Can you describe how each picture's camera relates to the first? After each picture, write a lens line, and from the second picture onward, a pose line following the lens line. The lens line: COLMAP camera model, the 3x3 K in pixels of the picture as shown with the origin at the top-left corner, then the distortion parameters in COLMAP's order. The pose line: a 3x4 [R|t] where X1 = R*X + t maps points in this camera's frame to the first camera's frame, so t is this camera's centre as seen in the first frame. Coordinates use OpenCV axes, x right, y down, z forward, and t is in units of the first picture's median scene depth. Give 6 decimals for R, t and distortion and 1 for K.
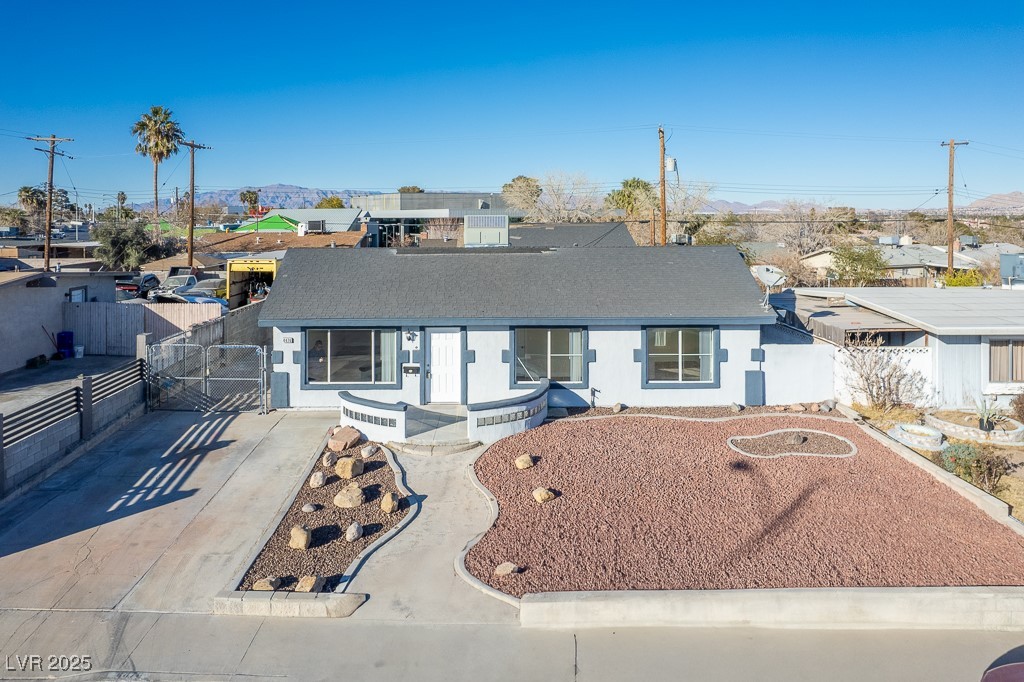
lens RADIAL K [[633.8, 0, 538.5], [0, 633.8, 219.8], [0, 0, 1]] dist [-0.011613, -0.000444]
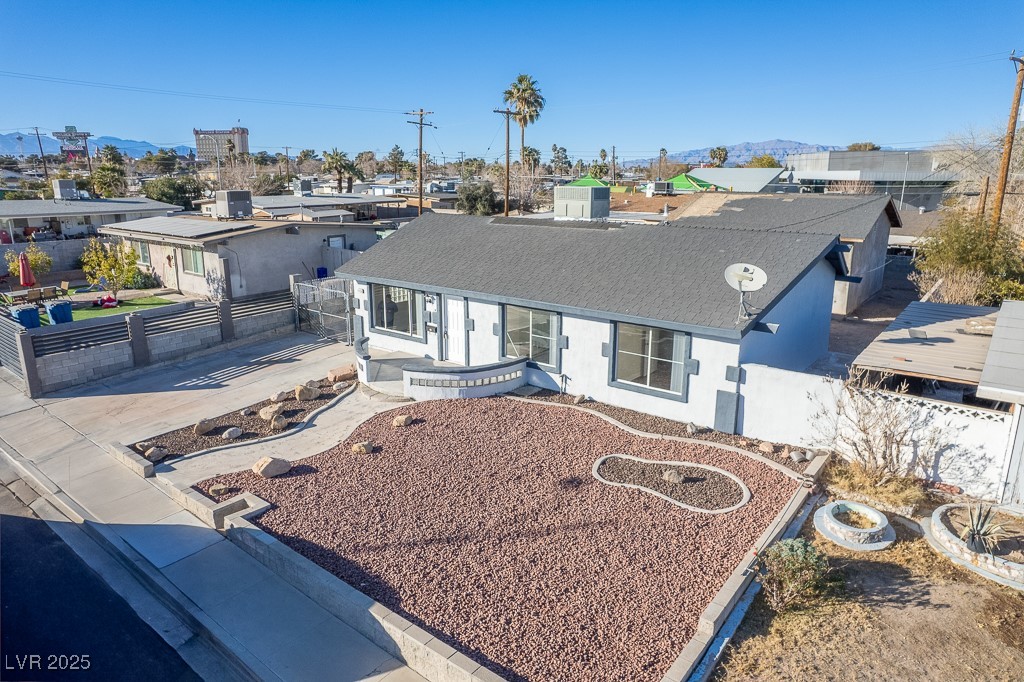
lens RADIAL K [[633.8, 0, 531.6], [0, 633.8, 343.1], [0, 0, 1]] dist [-0.011613, -0.000444]
pose [[0.799550, 0.160558, -0.578740, 0.594868], [-0.009707, 0.966934, 0.254843, -0.026907], [0.600521, -0.198142, 0.774671, 0.229200]]
